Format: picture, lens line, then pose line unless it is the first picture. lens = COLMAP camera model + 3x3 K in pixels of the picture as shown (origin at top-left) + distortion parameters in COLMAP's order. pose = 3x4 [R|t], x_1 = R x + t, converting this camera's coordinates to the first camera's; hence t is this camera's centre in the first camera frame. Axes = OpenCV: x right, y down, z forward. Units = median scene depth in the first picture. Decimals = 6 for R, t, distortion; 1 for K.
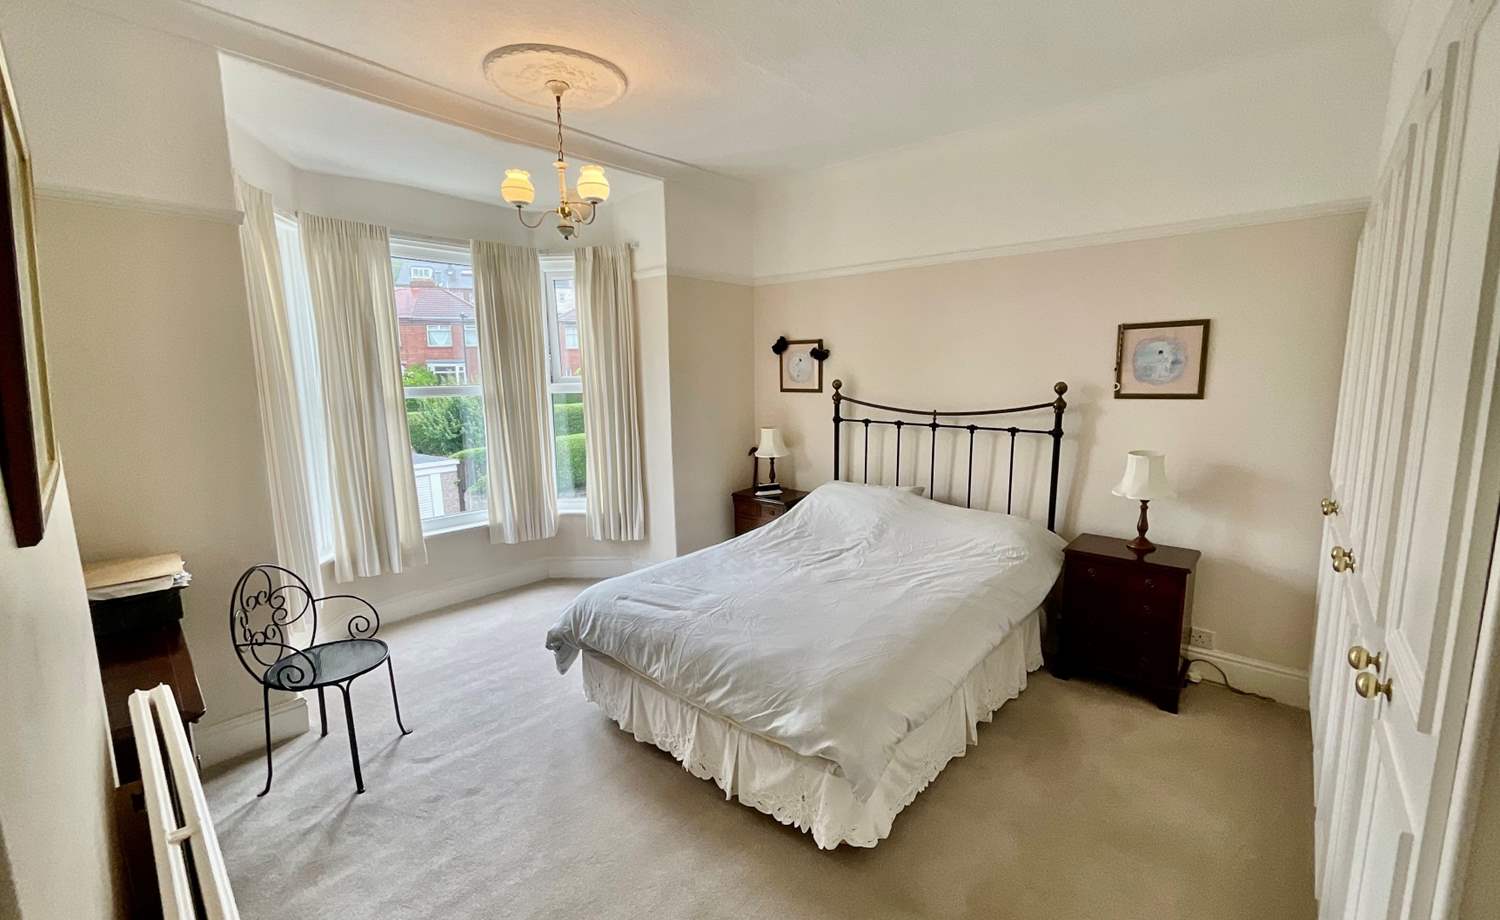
lens RADIAL K [[607.4, 0, 750.0], [0, 607.4, 460.0], [0, 0, 1]] dist [-0.003060, 0.000300]
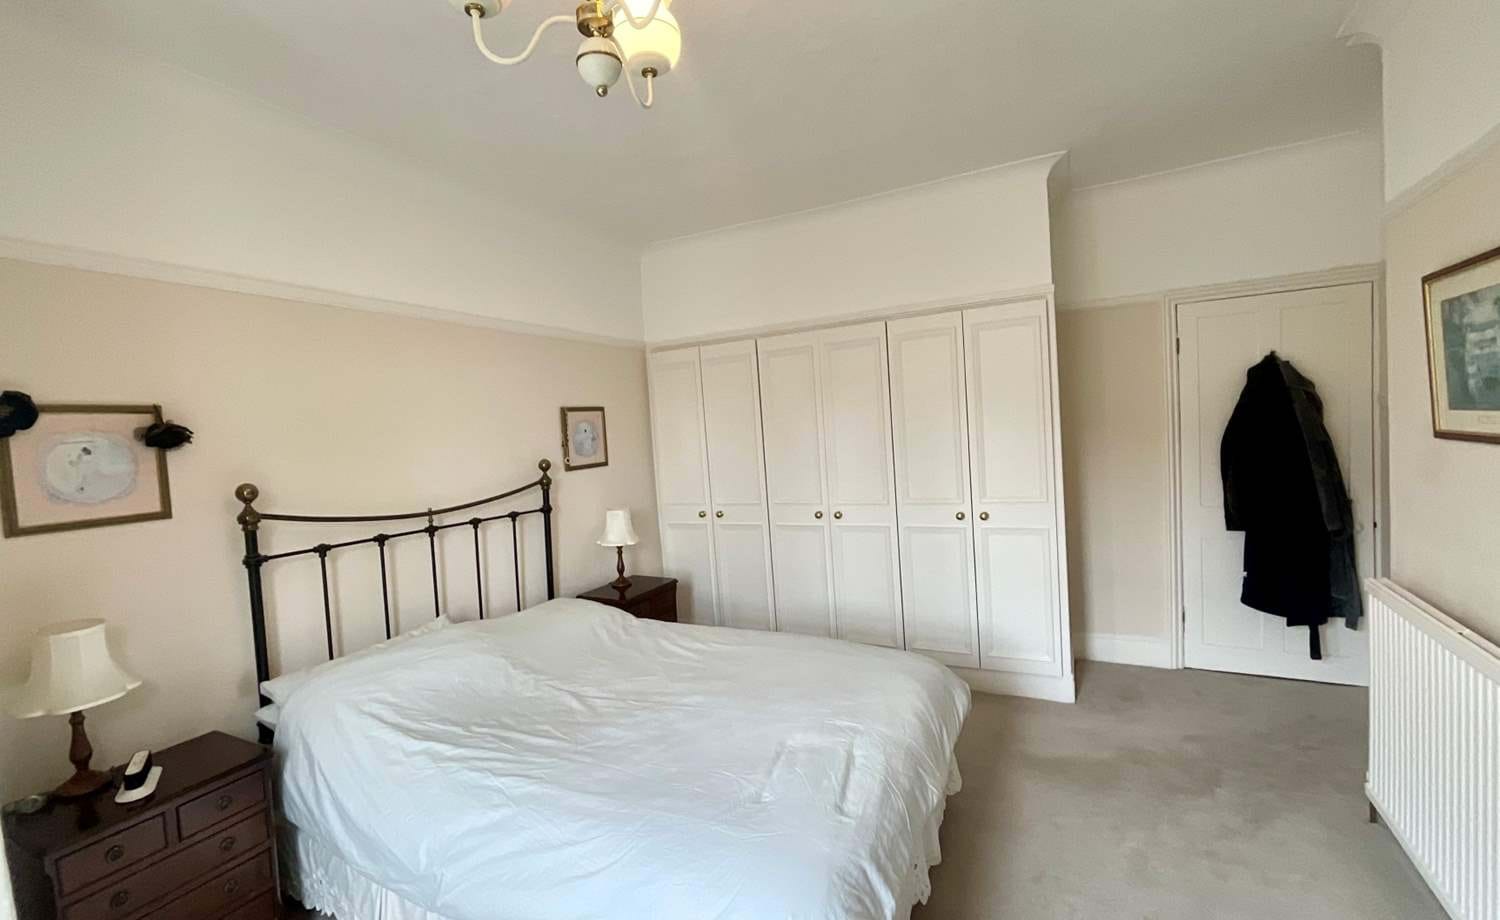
lens RADIAL K [[632.3, 0, 756.6], [0, 632.3, 457.8], [0, 0, 1]] dist [-0.000450, 0.000068]
pose [[-0.244582, -0.015356, 0.969507, -0.616154], [0.206462, 0.976120, 0.067546, -0.129415], [-0.947393, 0.216687, -0.235571, 0.912639]]
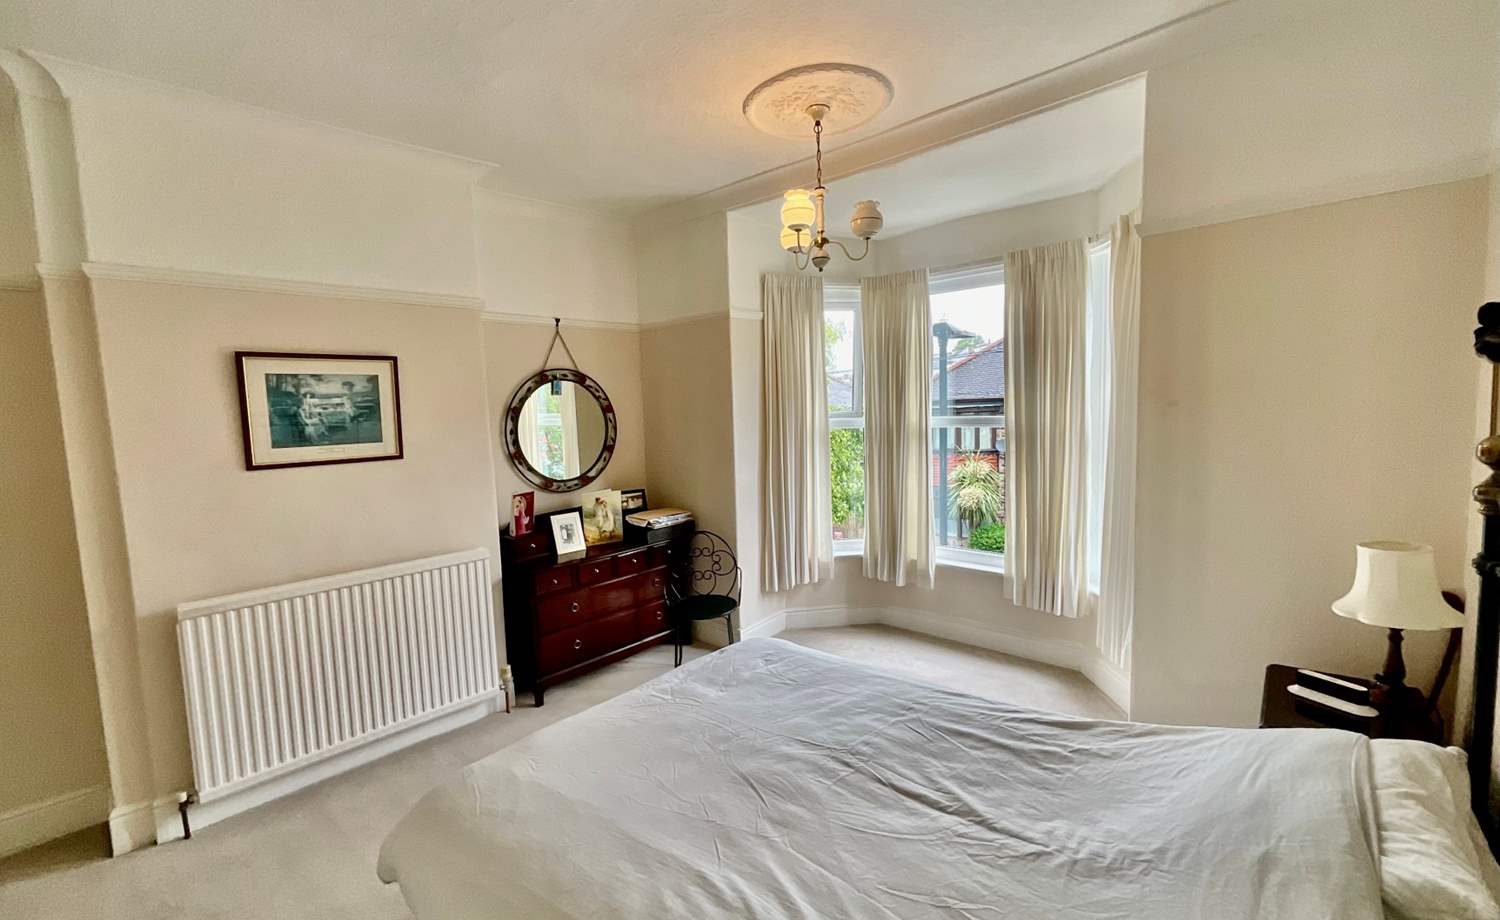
lens RADIAL K [[632.3, 0, 756.6], [0, 632.3, 457.8], [0, 0, 1]] dist [-0.000450, 0.000068]
pose [[-0.009786, 0.102501, -0.994685, 0.598651], [-0.109881, 0.988598, 0.102955, -0.147644], [0.993897, 0.110304, 0.001589, 0.808760]]
